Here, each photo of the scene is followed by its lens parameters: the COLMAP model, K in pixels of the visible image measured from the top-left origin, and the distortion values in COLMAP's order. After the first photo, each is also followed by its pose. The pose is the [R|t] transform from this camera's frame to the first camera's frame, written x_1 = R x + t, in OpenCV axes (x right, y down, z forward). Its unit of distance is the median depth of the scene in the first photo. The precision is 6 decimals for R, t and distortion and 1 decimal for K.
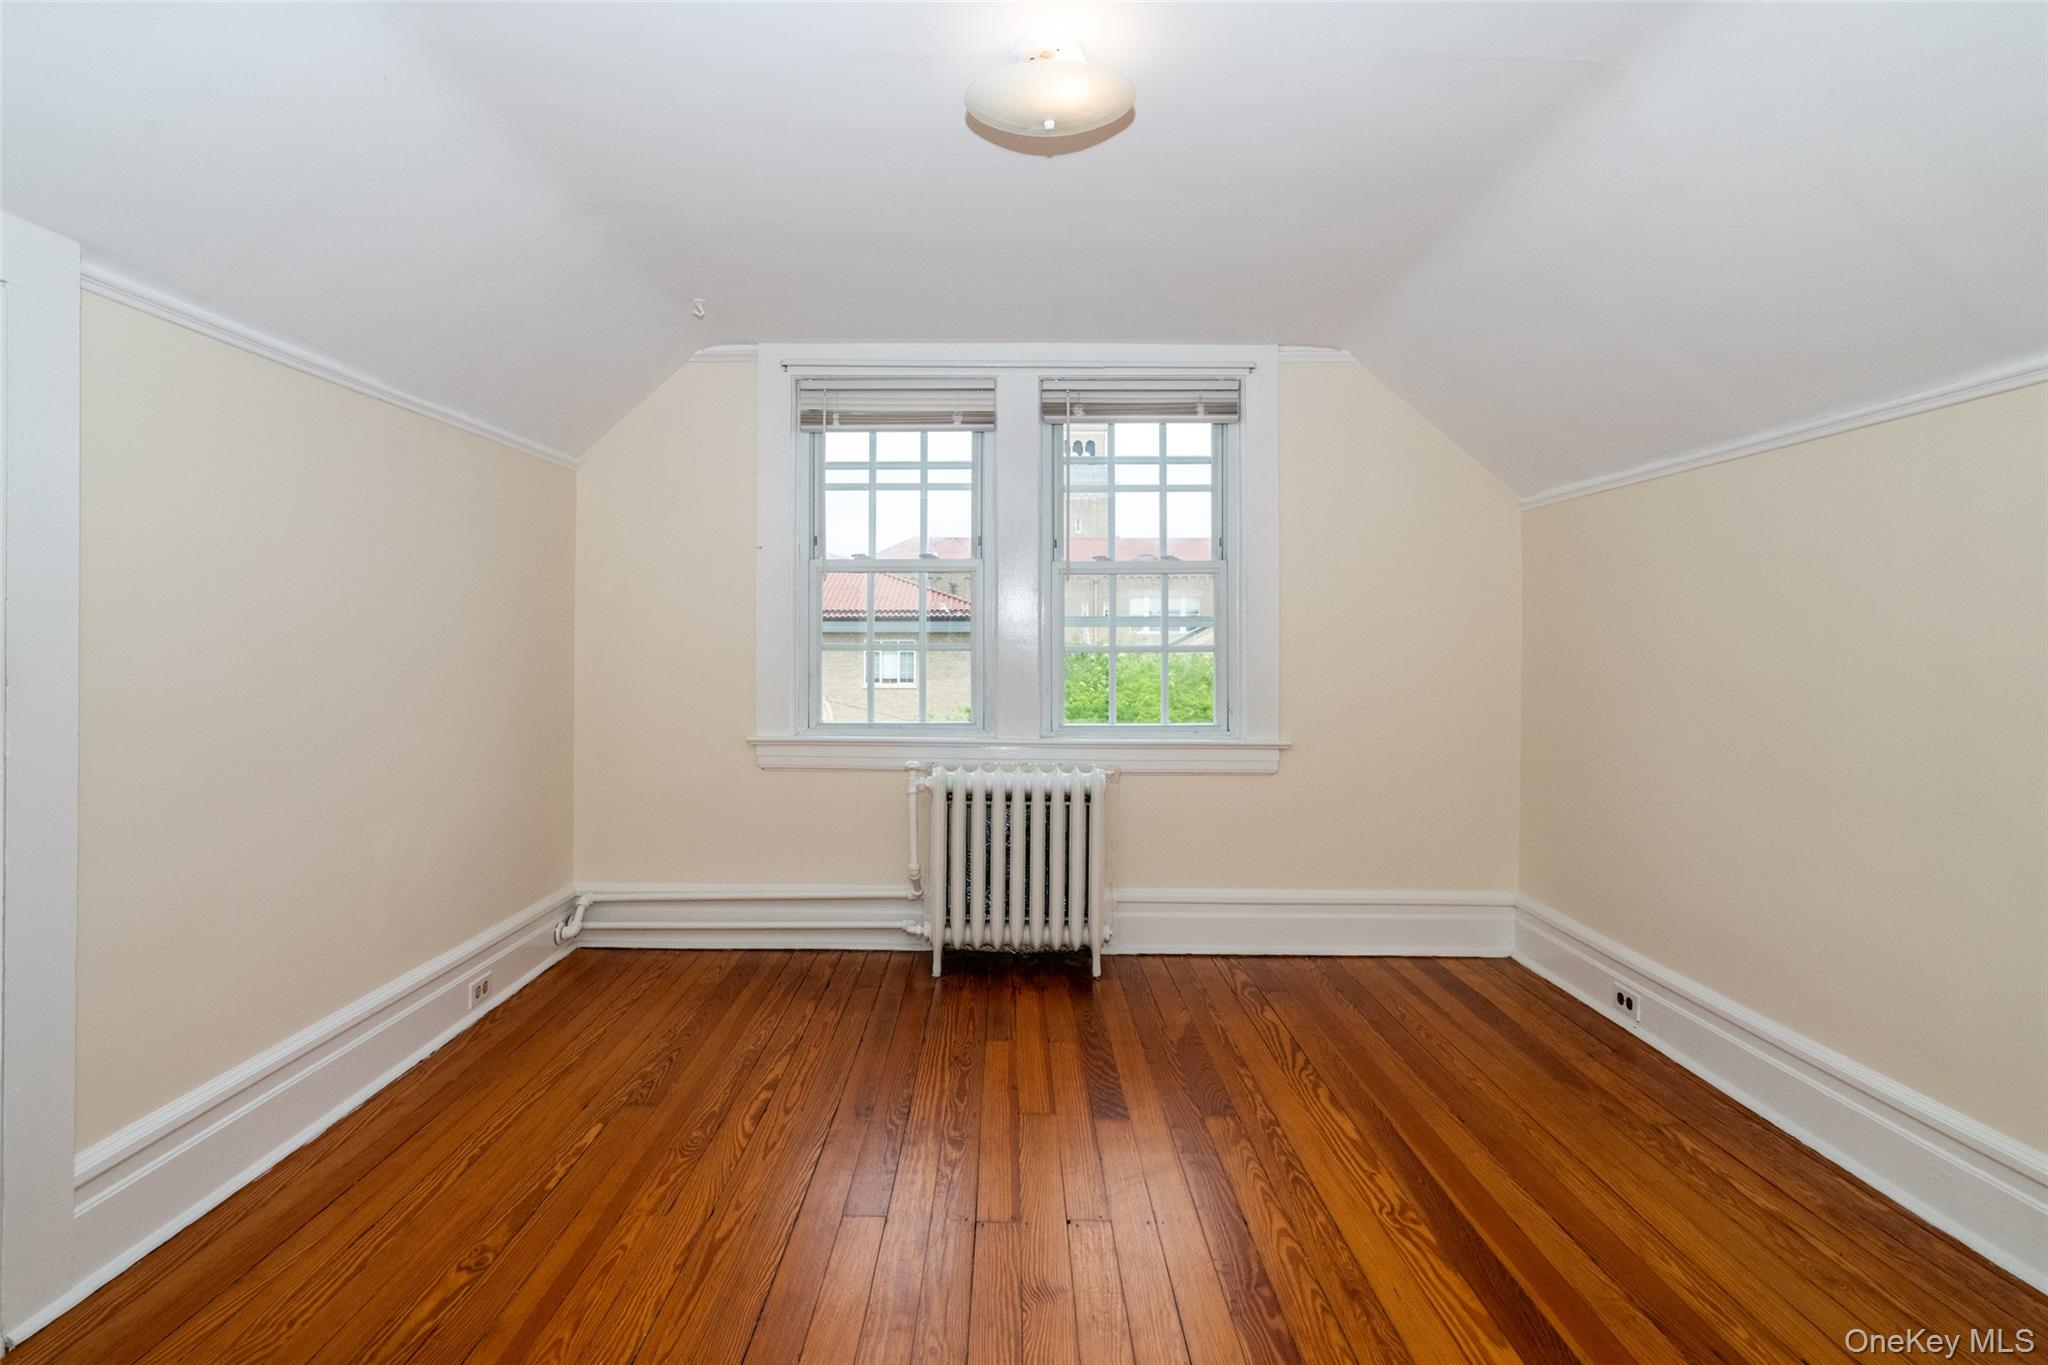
lens RADIAL K [[1044.7, 0, 1028.6], [0, 1044.7, 655.9], [0, 0, 1]] dist [-0.000100, -0.000445]
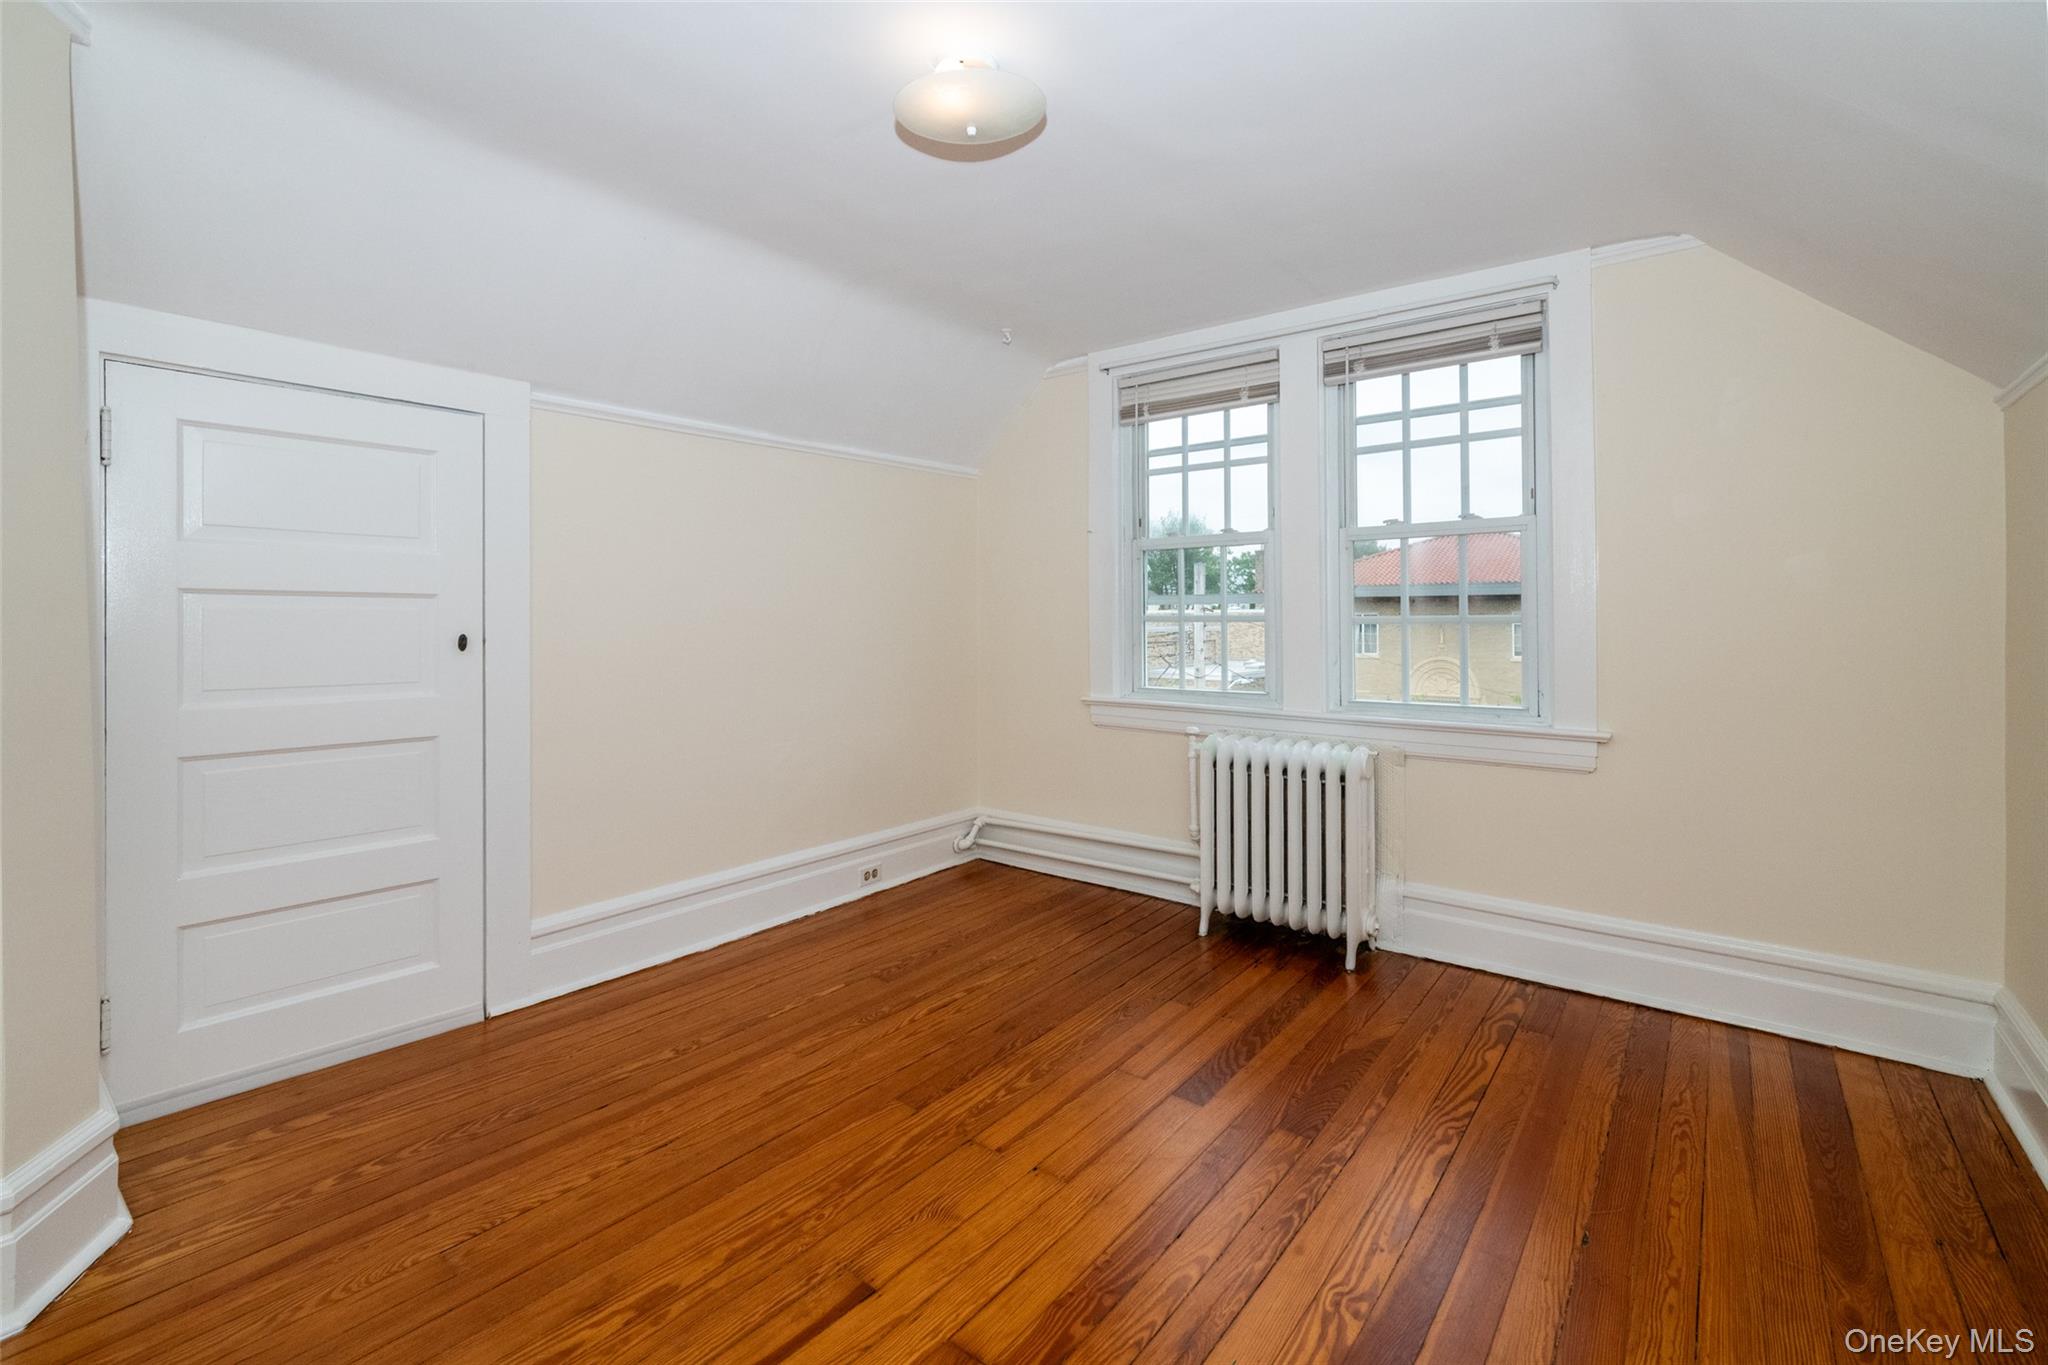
lens RADIAL K [[956.9, 0, 1015.8], [0, 956.9, 626.6], [0, 0, 1]] dist [0.001600, -0.000431]
pose [[0.786925, 0.002164, -0.617045, 0.351829], [-0.002802, 0.999996, -0.000066, 0.000247], [0.617042, 0.001781, 0.786928, 0.135579]]
